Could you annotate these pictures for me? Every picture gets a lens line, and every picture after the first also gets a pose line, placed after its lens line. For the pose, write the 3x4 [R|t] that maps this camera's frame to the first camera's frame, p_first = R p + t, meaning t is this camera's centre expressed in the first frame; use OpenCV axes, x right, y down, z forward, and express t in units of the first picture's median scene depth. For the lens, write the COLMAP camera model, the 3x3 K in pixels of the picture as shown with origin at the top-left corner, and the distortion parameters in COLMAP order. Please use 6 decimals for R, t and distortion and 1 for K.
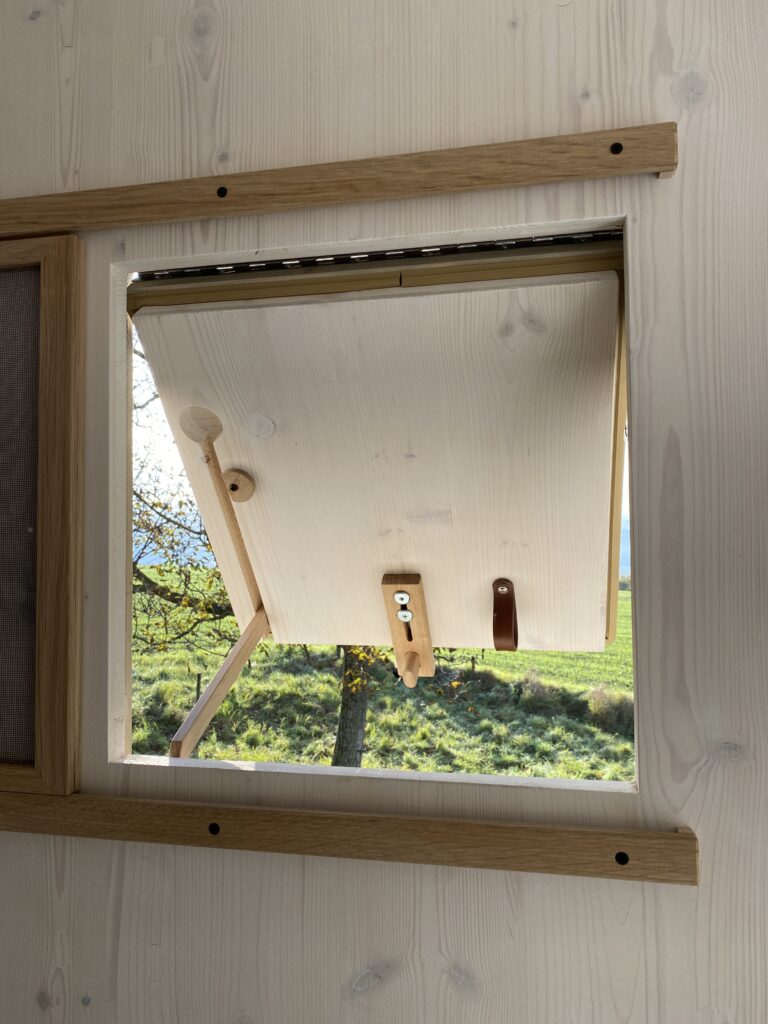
lens RADIAL K [[781.0, 0, 381.0], [0, 781.0, 512.6], [0, 0, 1]] dist [0.020593, 0.001437]
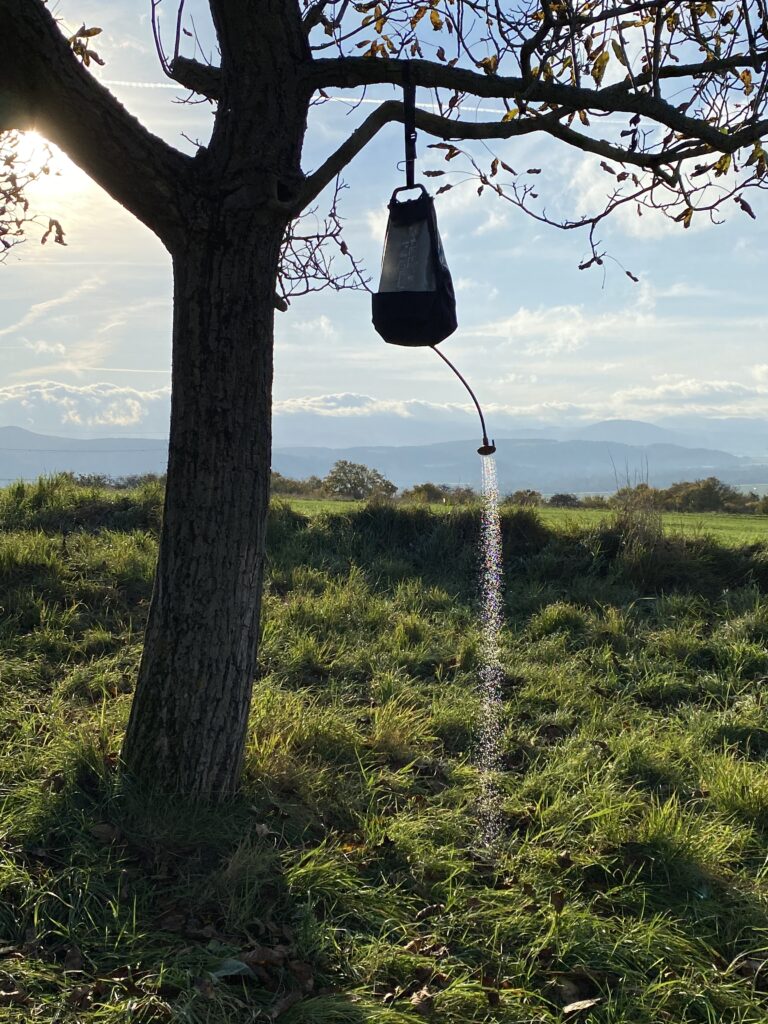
lens RADIAL K [[1152.3, 0, 385.6], [0, 1152.3, 511.1], [0, 0, 1]] dist [0.023856, 0.000000]
pose [[0.990265, -0.029218, 0.136091, -0.025334], [0.018989, 0.996937, 0.075866, 0.184038], [-0.137891, -0.072543, 0.987787, 0.480889]]
